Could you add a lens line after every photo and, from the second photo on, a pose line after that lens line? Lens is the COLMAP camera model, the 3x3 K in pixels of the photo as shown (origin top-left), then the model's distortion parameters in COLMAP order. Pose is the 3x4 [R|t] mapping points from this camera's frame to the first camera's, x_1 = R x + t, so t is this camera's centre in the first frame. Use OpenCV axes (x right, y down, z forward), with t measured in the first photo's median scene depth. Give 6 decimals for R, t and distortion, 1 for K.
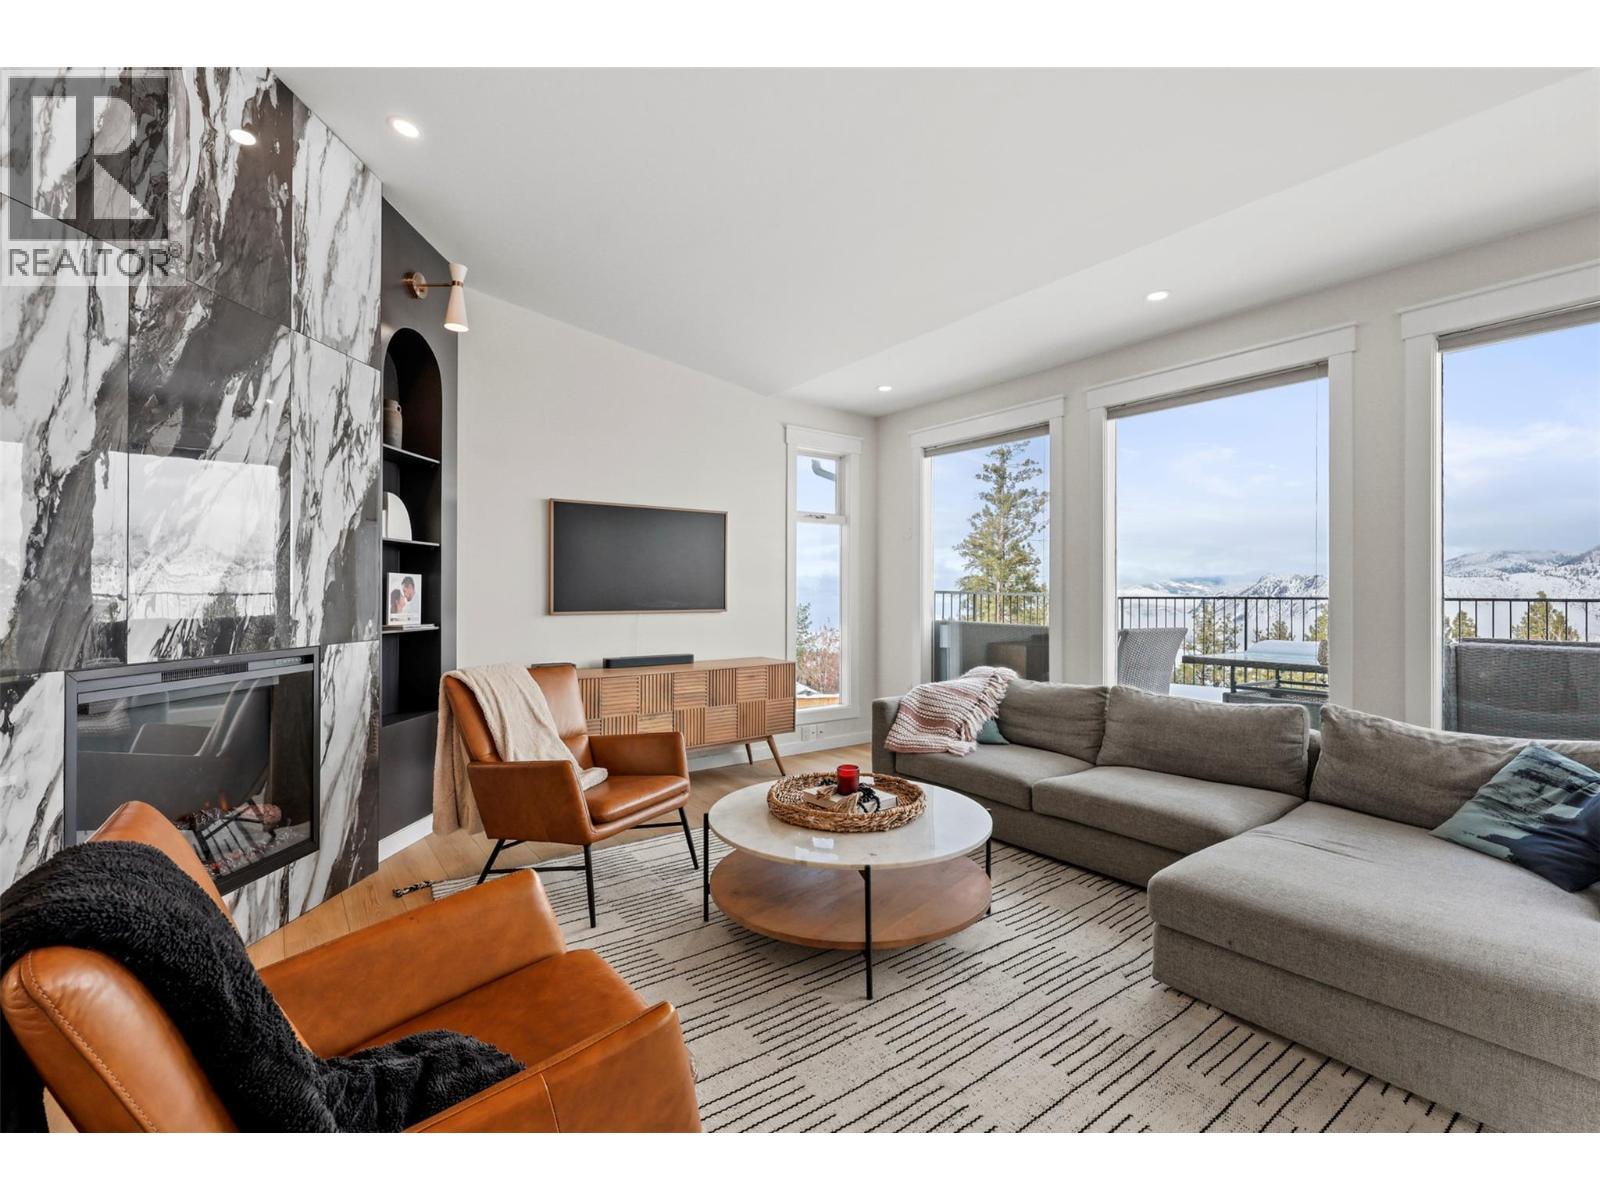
lens RADIAL K [[717.9, 0, 796.4], [0, 717.9, 589.4], [0, 0, 1]] dist [-0.000677, 0.001485]
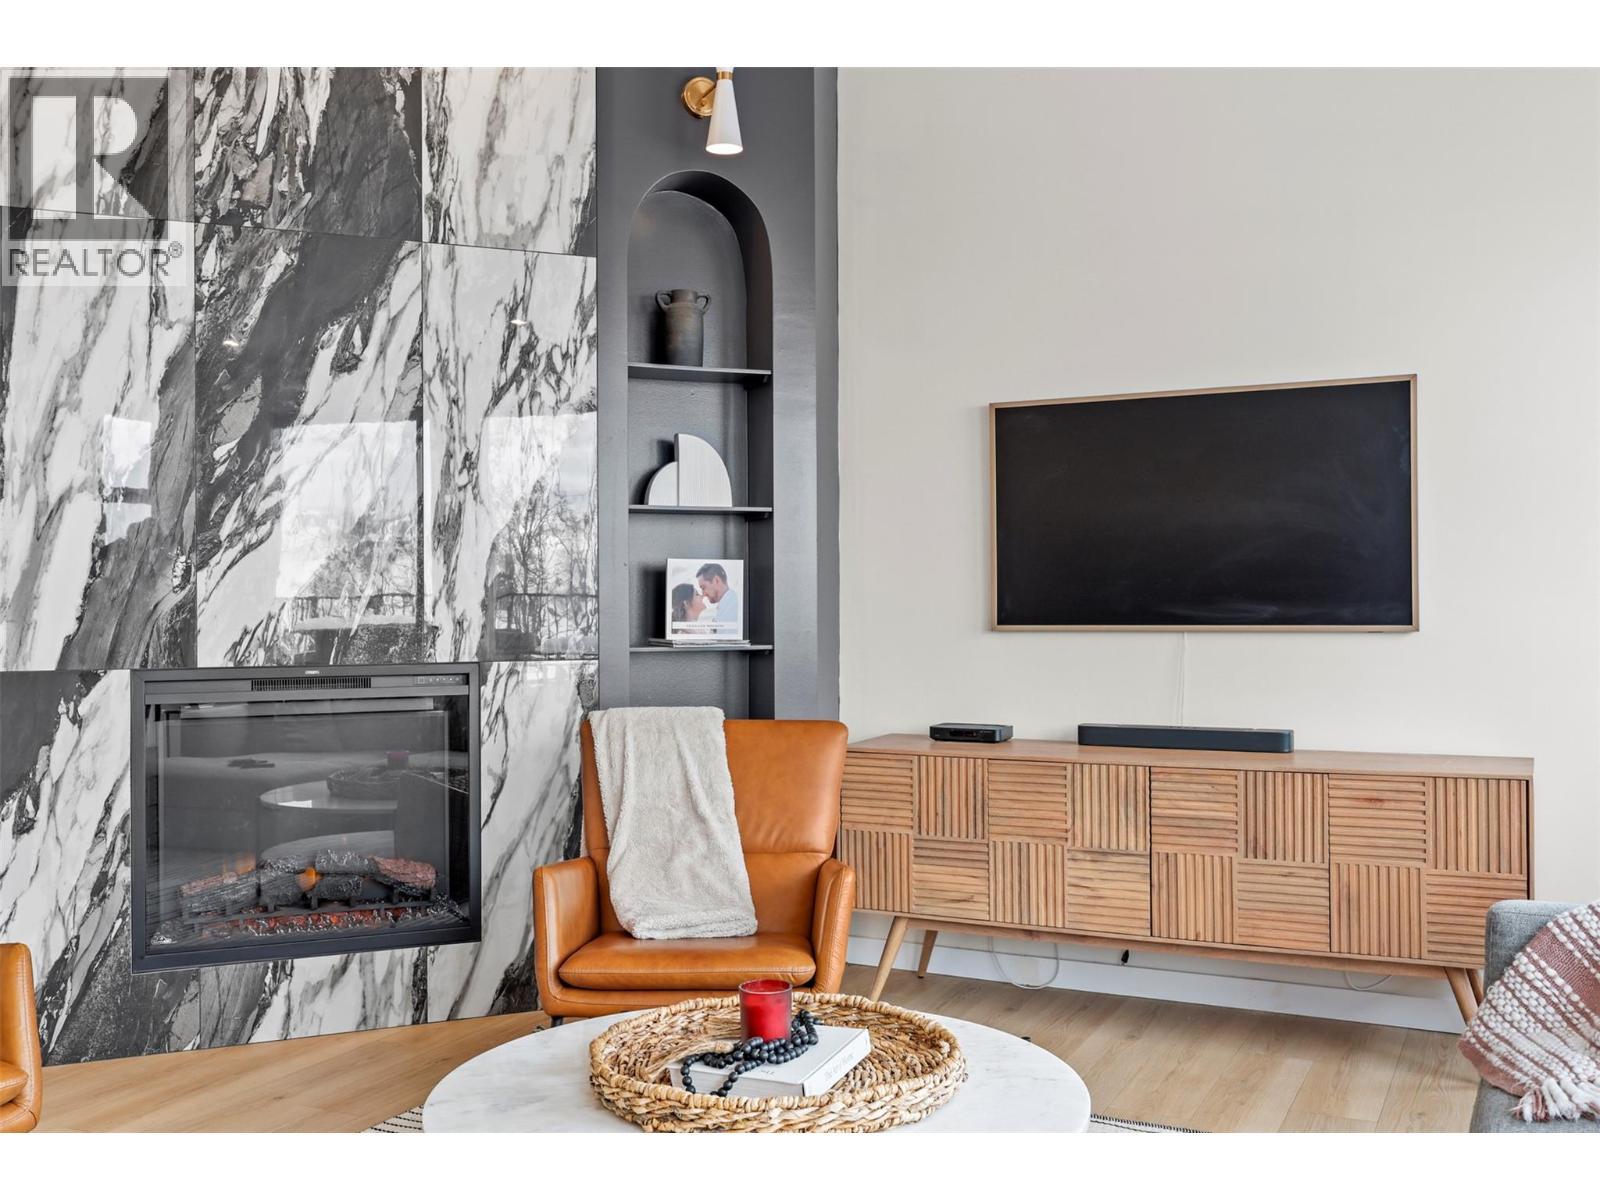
lens RADIAL K [[1493.4, 0, 790.2], [0, 1493.4, 601.4], [0, 0, 1]] dist [0.002487, 0.000000]
pose [[0.458894, -0.004370, -0.888480, 0.786045], [0.010615, 0.999943, 0.000565, 0.018192], [0.888428, -0.009691, 0.458915, 0.553834]]
